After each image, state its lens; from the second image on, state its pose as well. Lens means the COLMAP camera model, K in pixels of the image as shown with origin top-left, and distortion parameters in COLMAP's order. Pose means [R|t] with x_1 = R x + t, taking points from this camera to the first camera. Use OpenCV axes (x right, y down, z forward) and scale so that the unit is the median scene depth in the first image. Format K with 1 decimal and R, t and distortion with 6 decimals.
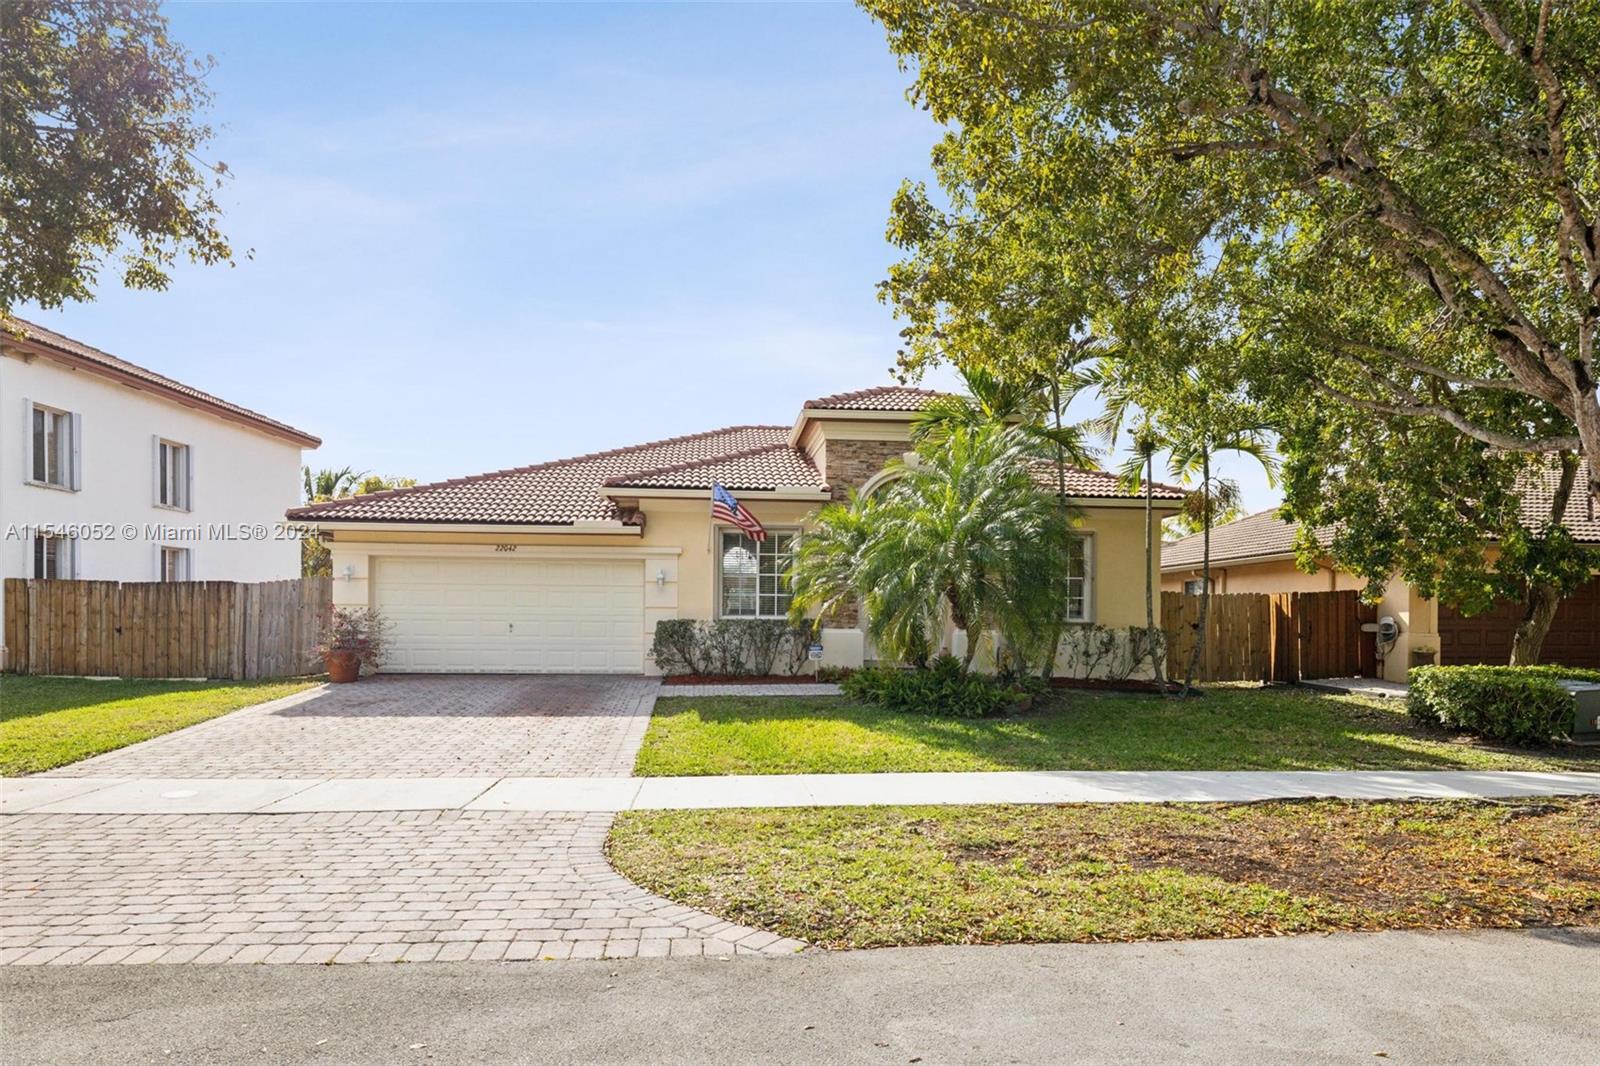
lens RADIAL K [[889.4, 0, 796.5], [0, 889.4, 614.2], [0, 0, 1]] dist [0.005477, -0.001034]
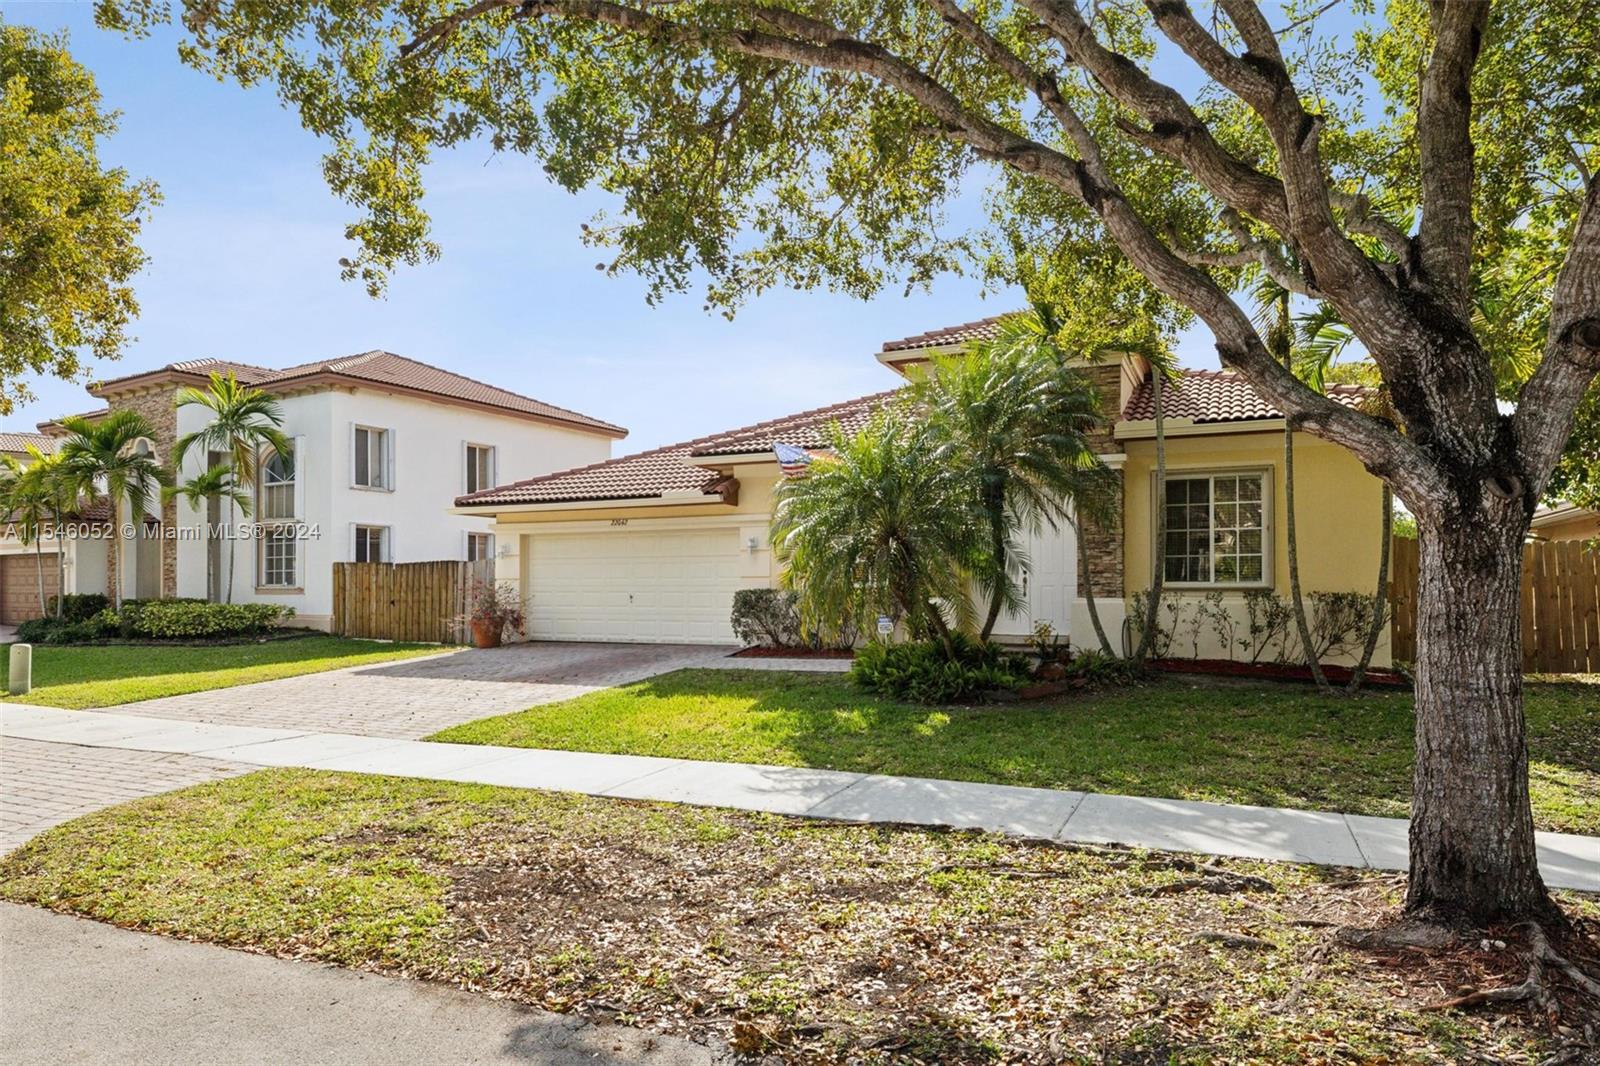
lens RADIAL K [[955.2, 0, 787.9], [0, 955.2, 542.7], [0, 0, 1]] dist [0.004474, 0.000545]
pose [[0.873272, -0.034594, -0.486004, 0.384412], [0.013626, 0.998820, -0.046613, 0.004588], [0.487043, 0.034083, 0.872713, 0.116459]]
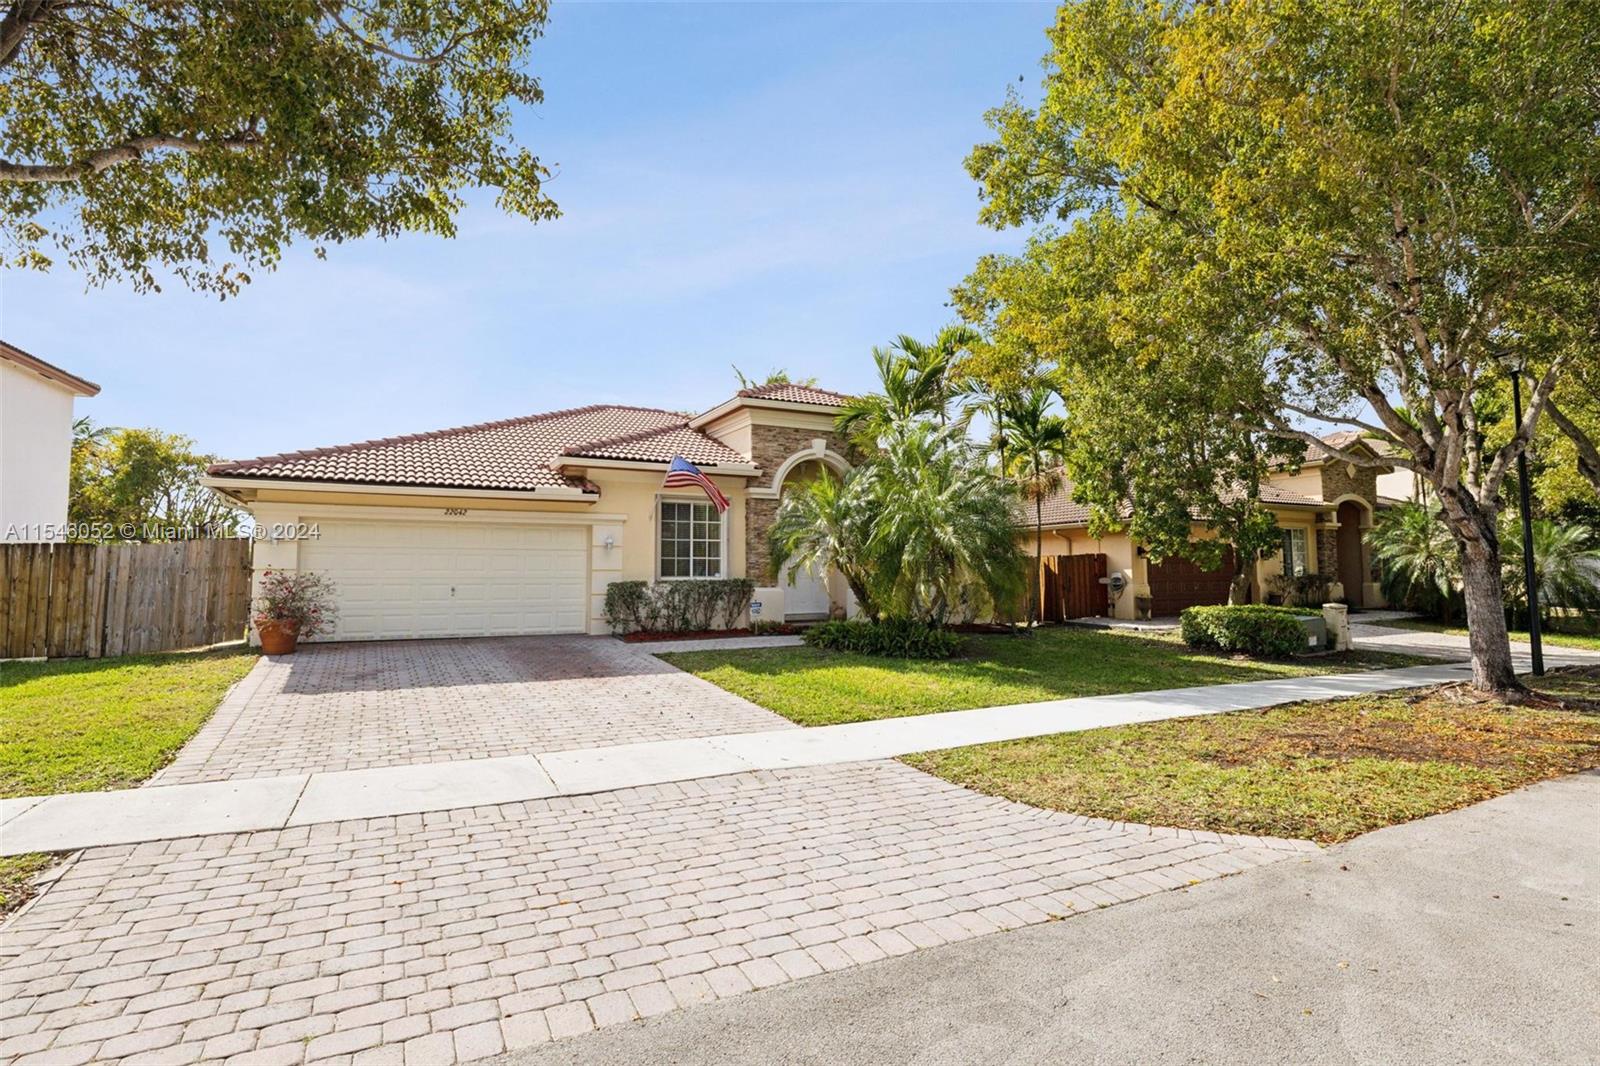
lens RADIAL K [[766.0, 0, 793.3], [0, 766.0, 518.2], [0, 0, 1]] dist [-0.001969, 0.000311]
pose [[0.932749, 0.016880, 0.360130, -0.278013], [0.008783, 0.997543, -0.069507, -0.003944], [-0.360418, 0.067995, 0.930309, 0.059498]]
